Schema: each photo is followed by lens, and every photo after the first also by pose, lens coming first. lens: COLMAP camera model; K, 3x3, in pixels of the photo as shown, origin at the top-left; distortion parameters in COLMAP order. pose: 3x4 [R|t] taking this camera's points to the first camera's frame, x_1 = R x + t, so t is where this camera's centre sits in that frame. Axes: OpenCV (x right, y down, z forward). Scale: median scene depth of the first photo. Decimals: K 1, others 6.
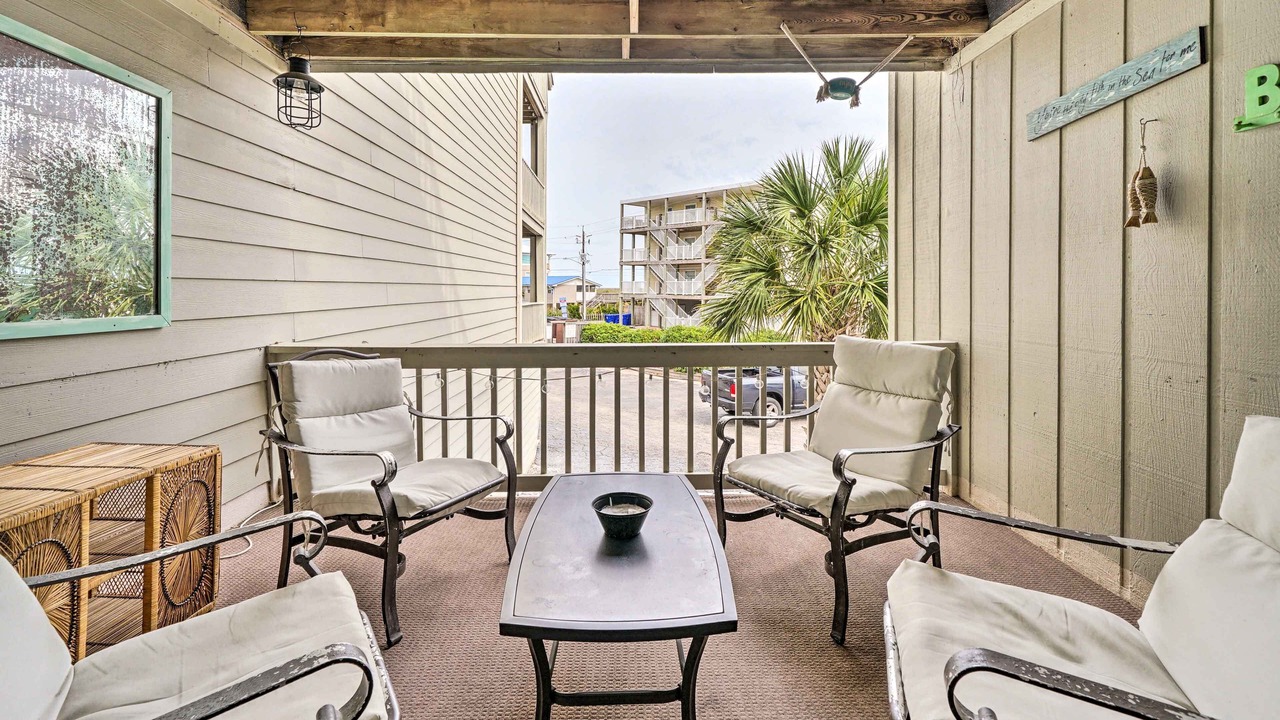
lens RADIAL K [[597.6, 0, 643.0], [0, 597.6, 302.5], [0, 0, 1]] dist [-0.000937, 0.000135]
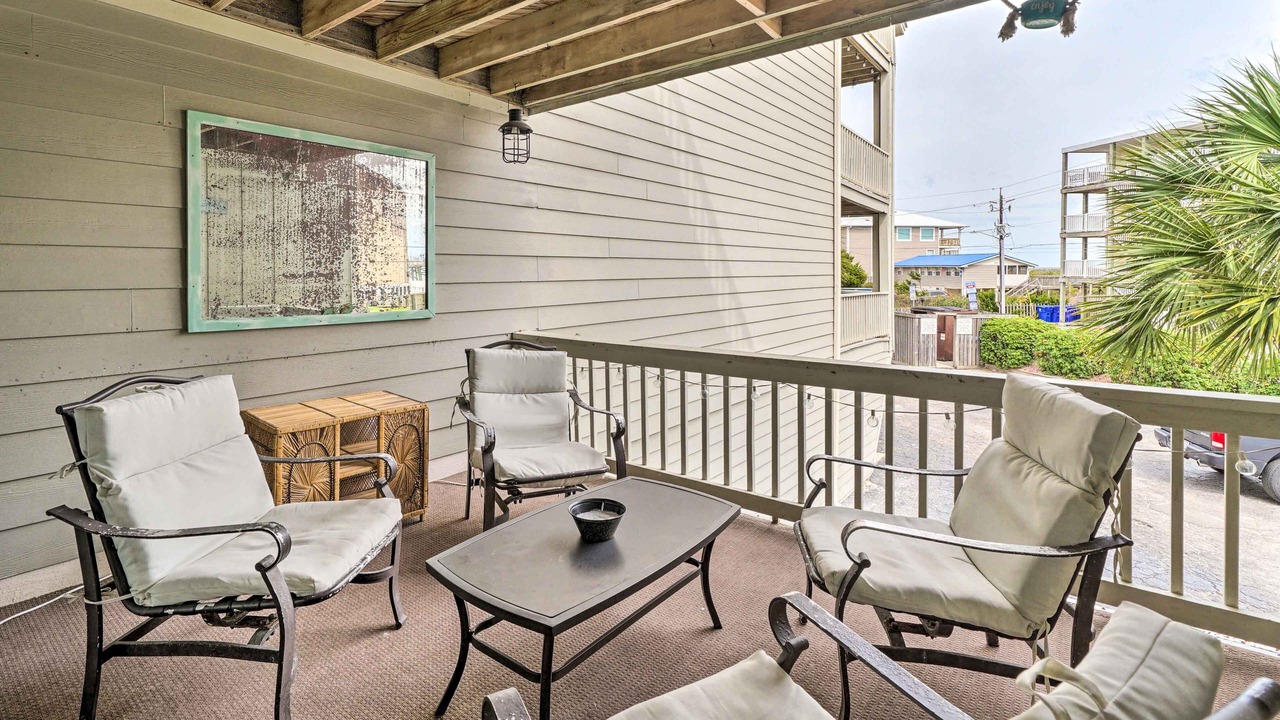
lens RADIAL K [[670.5, 0, 583.6], [0, 670.5, 286.5], [0, 0, 1]] dist [-0.003943, -0.000546]
pose [[0.708870, 0.017575, -0.705121, 0.503574], [-0.007700, 0.999823, 0.017179, -0.053745], [0.705298, -0.006748, 0.708879, 0.084682]]
